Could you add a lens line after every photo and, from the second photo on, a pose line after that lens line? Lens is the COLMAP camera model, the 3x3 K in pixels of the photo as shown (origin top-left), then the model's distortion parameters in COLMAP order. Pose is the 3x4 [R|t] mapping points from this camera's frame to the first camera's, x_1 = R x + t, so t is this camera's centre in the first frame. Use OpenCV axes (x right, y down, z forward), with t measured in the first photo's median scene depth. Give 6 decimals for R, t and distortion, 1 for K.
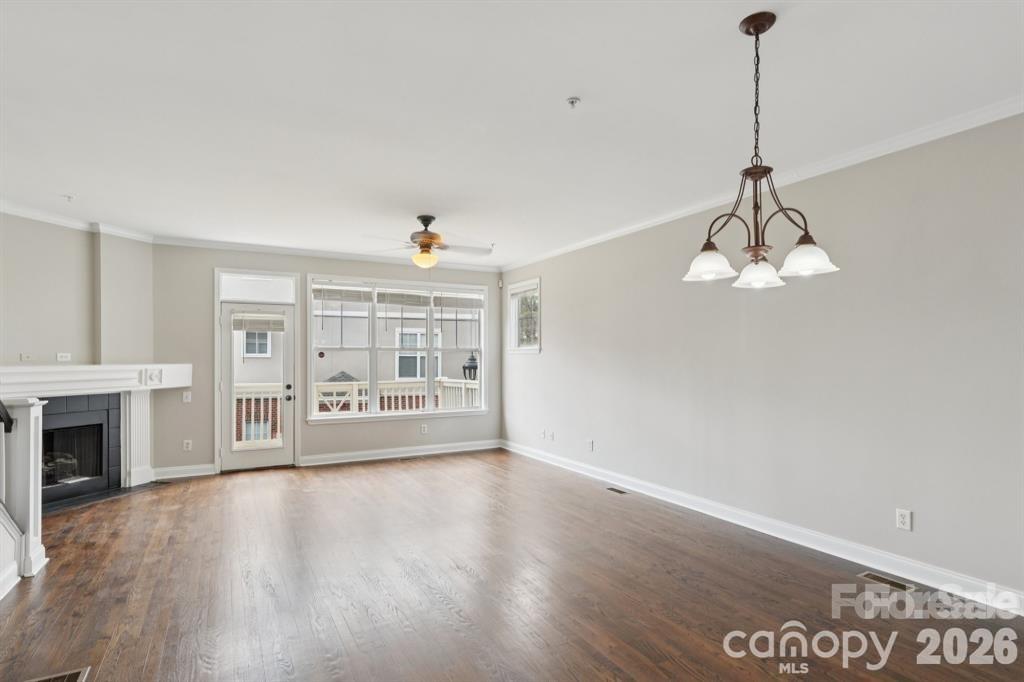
lens RADIAL K [[540.7, 0, 512.0], [0, 540.7, 353.5], [0, 0, 1]] dist [0.003971, 0.000259]
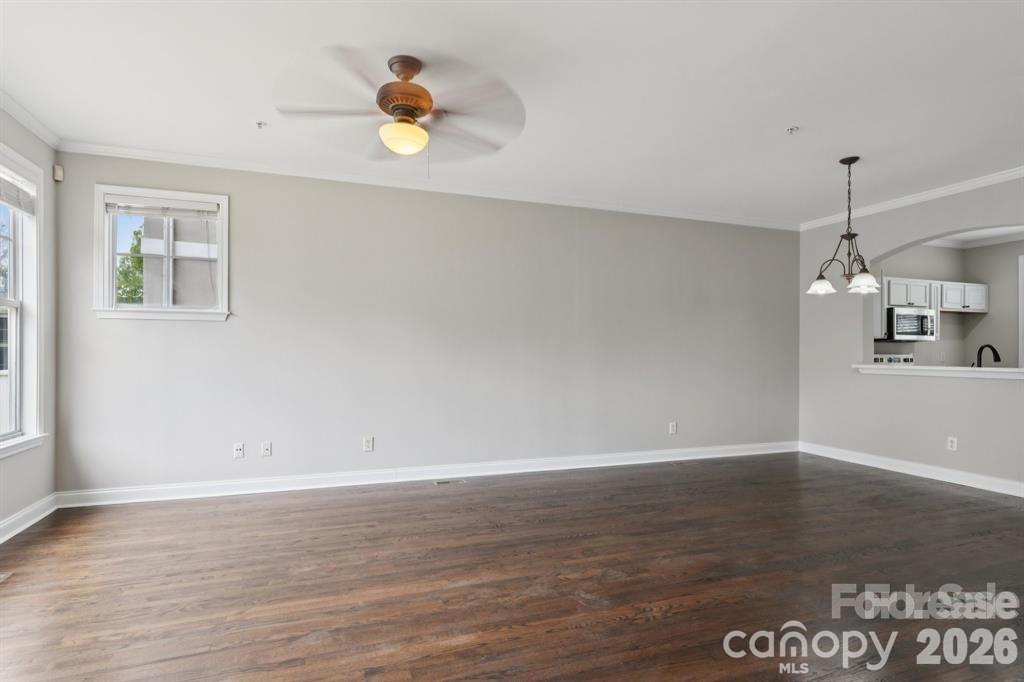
lens RADIAL K [[540.7, 0, 512.0], [0, 540.7, 353.5], [0, 0, 1]] dist [0.003971, 0.000259]
pose [[0.131754, 0.005836, 0.991265, -0.523072], [-0.012133, 0.999917, -0.004275, 0.036231], [-0.991208, -0.011464, 0.131814, 0.615248]]
